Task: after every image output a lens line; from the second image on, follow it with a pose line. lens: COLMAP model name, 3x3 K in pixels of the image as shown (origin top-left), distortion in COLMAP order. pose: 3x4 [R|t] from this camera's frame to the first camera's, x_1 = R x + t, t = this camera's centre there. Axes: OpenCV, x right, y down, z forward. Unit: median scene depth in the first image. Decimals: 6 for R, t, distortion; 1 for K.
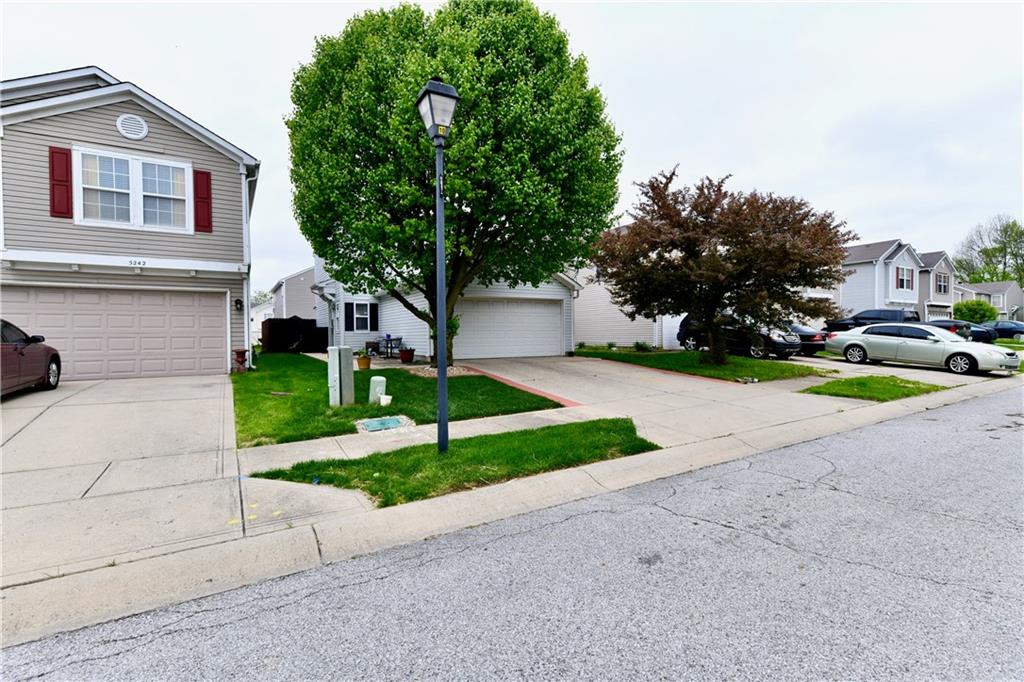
lens RADIAL K [[458.7, 0, 512.0], [0, 458.7, 341.0], [0, 0, 1]] dist [0.003390, -0.000486]
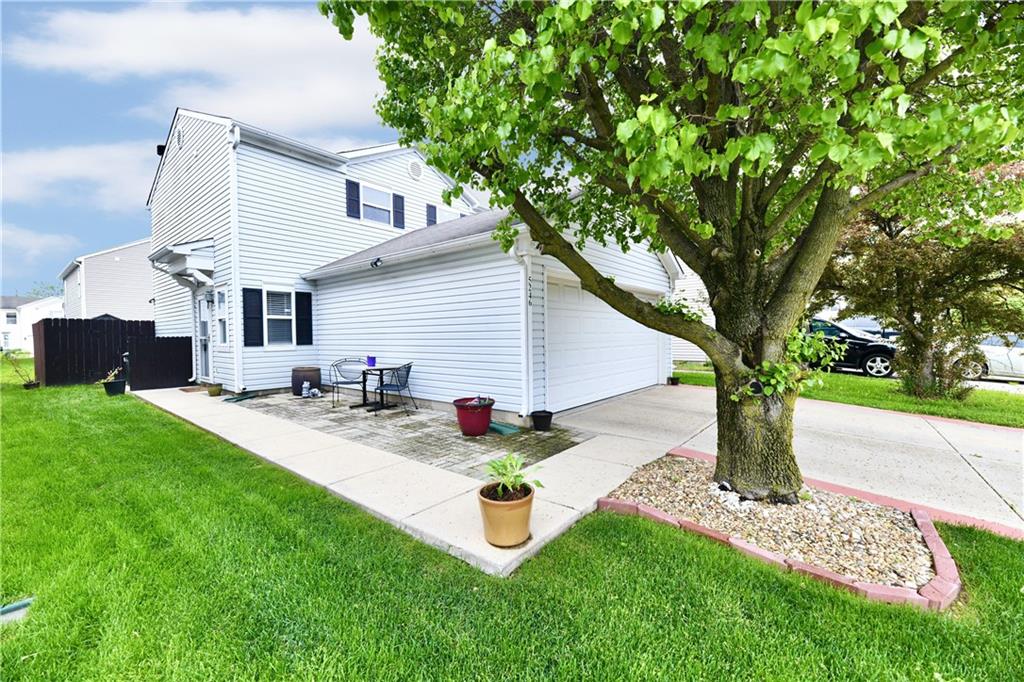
lens RADIAL K [[409.9, 0, 510.3], [0, 409.9, 344.4], [0, 0, 1]] dist [0.001760, -0.003835]
pose [[0.939891, -0.011621, 0.341277, -0.401797], [0.009130, 0.999919, 0.008904, -0.041769], [-0.341353, -0.005253, 0.939921, 0.810046]]
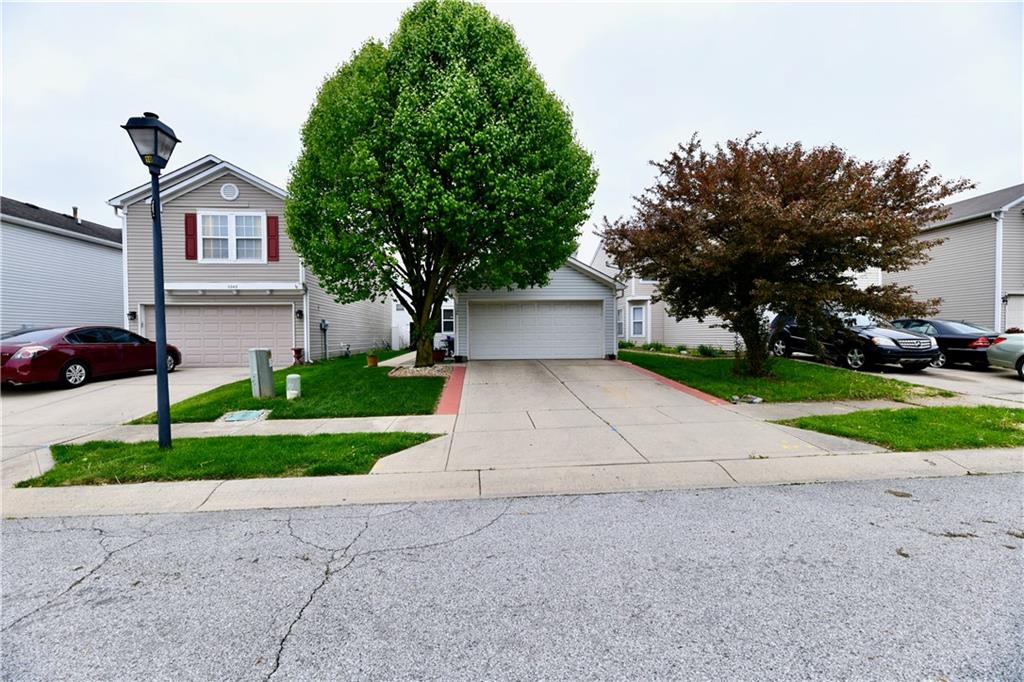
lens RADIAL K [[409.9, 0, 510.3], [0, 409.9, 344.4], [0, 0, 1]] dist [0.001760, -0.003835]
pose [[0.891891, 0.012032, -0.452090, 0.476771], [-0.006175, 0.999877, 0.014428, -0.012734], [0.452208, -0.010077, 0.891856, 0.224227]]
